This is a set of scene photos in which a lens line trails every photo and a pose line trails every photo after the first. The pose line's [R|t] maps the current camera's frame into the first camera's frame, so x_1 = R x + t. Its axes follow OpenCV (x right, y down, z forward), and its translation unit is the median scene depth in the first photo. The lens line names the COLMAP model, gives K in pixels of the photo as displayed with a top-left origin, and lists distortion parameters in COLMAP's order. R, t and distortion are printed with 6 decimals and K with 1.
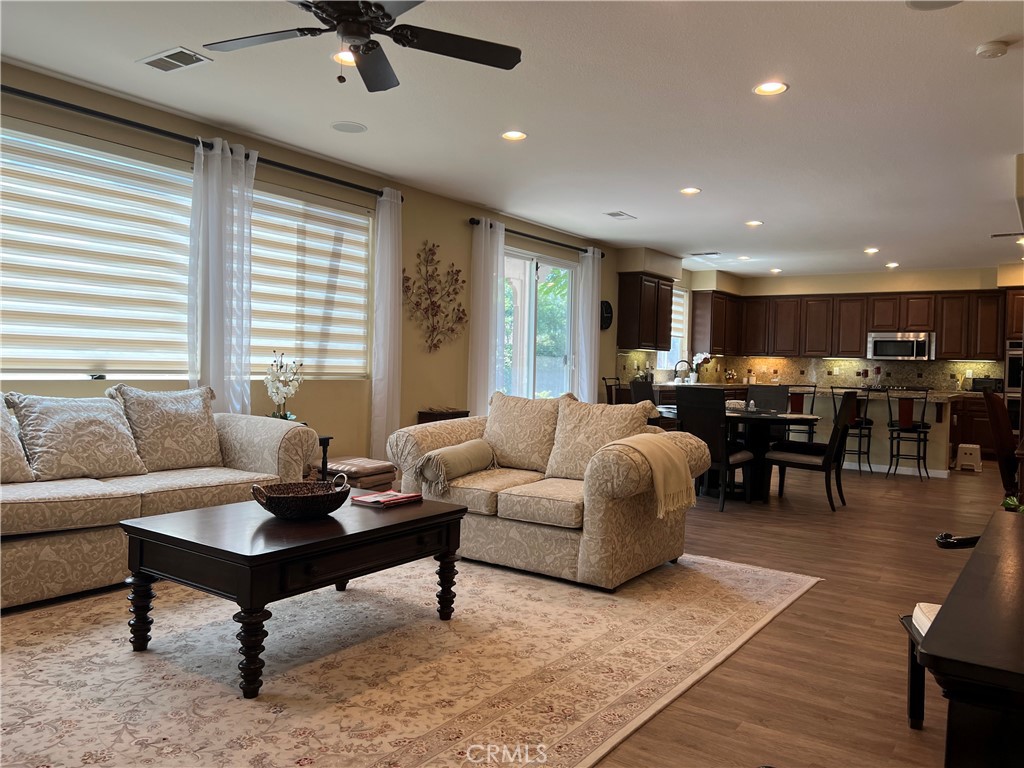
lens RADIAL K [[788.9, 0, 480.9], [0, 788.9, 378.8], [0, 0, 1]] dist [-0.000603, -0.005956]
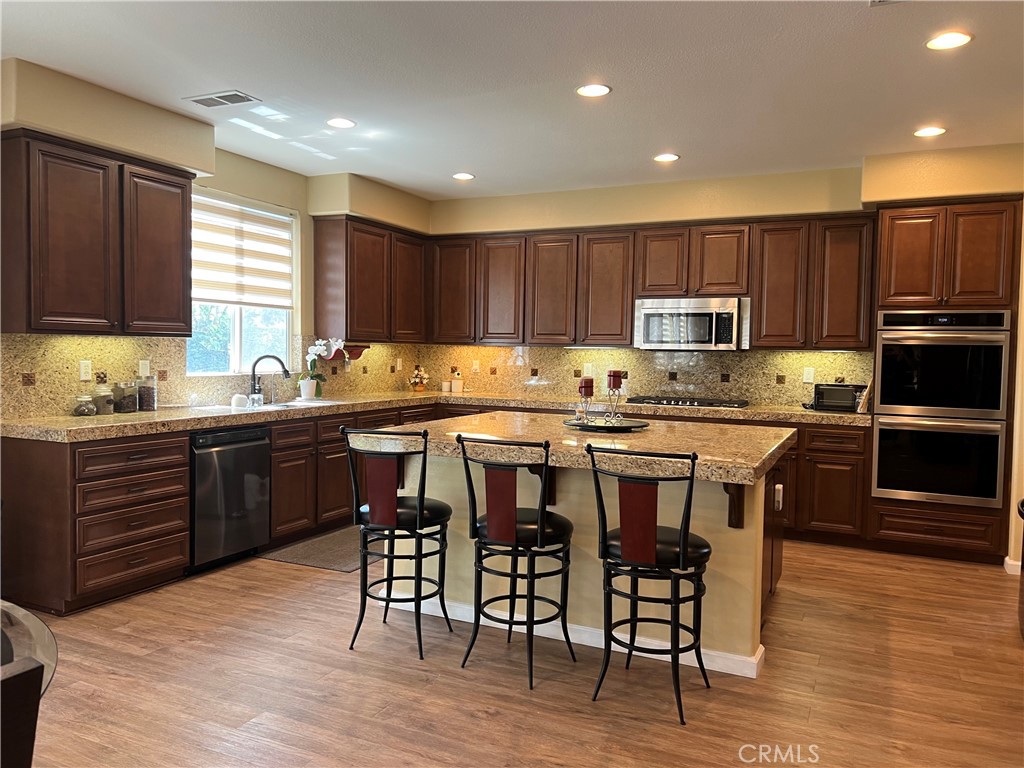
lens RADIAL K [[781.0, 0, 511.6], [0, 781.0, 387.3], [0, 0, 1]] dist [0.064713, -0.078490]
pose [[0.980691, -0.020395, 0.194497, 0.312335], [0.013322, 0.999204, 0.037603, -0.020331], [-0.195109, -0.034286, 0.980182, 0.506663]]
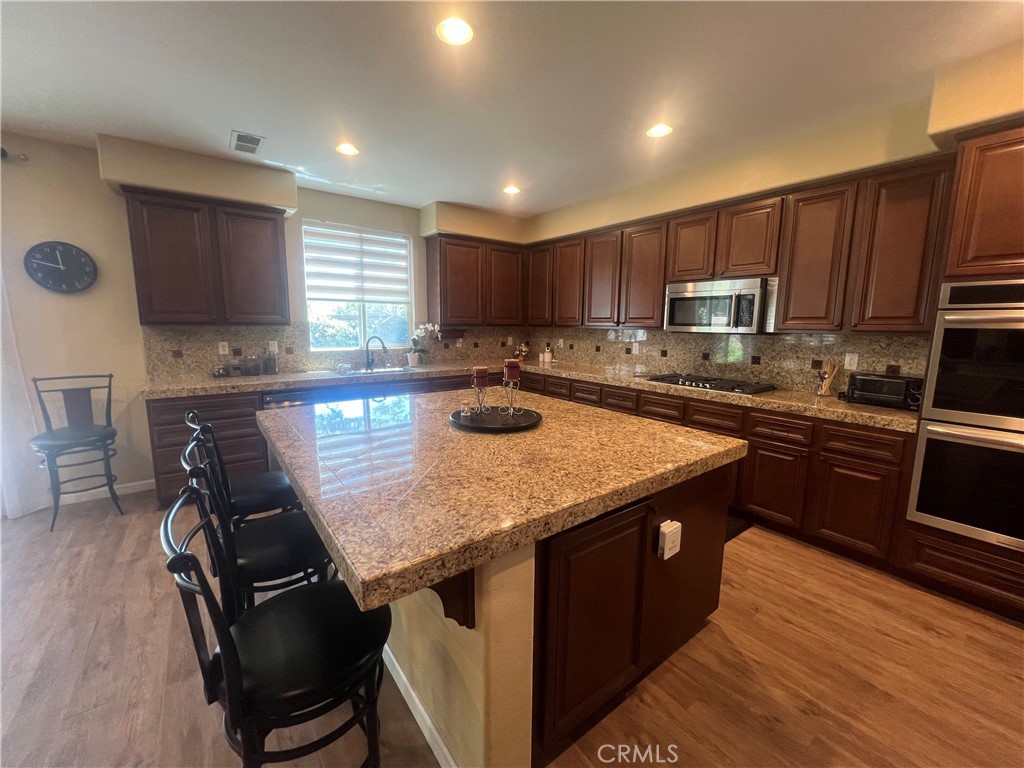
lens RADIAL K [[414.1, 0, 512.0], [0, 414.1, 384.0], [0, 0, 1]] dist [-0.000248, 0.000301]
pose [[0.958218, 0.023637, -0.285062, 0.485823], [0.012079, 0.992347, 0.122888, -0.025662], [0.285785, -0.121196, 0.950599, 0.687755]]
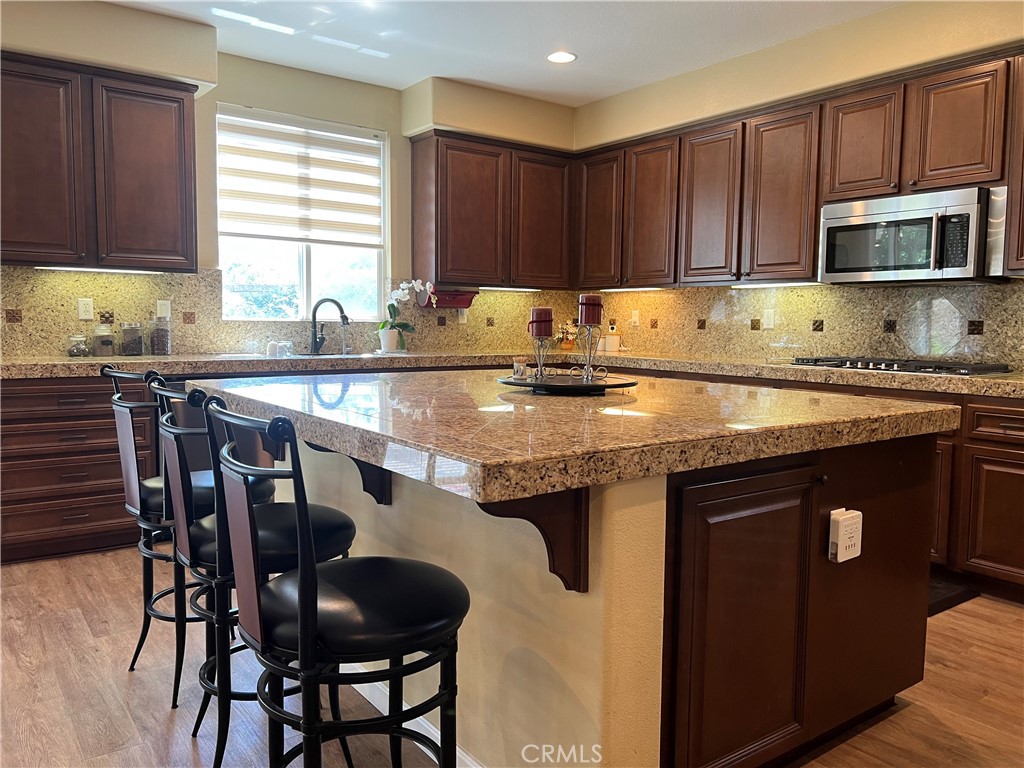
lens RADIAL K [[777.4, 0, 509.1], [0, 777.4, 384.9], [0, 0, 1]] dist [0.063653, -0.073199]
pose [[0.954626, 0.008359, -0.297689, 0.478171], [0.009263, 0.998289, 0.057738, -0.000908], [0.297662, -0.057876, 0.952915, 0.639095]]
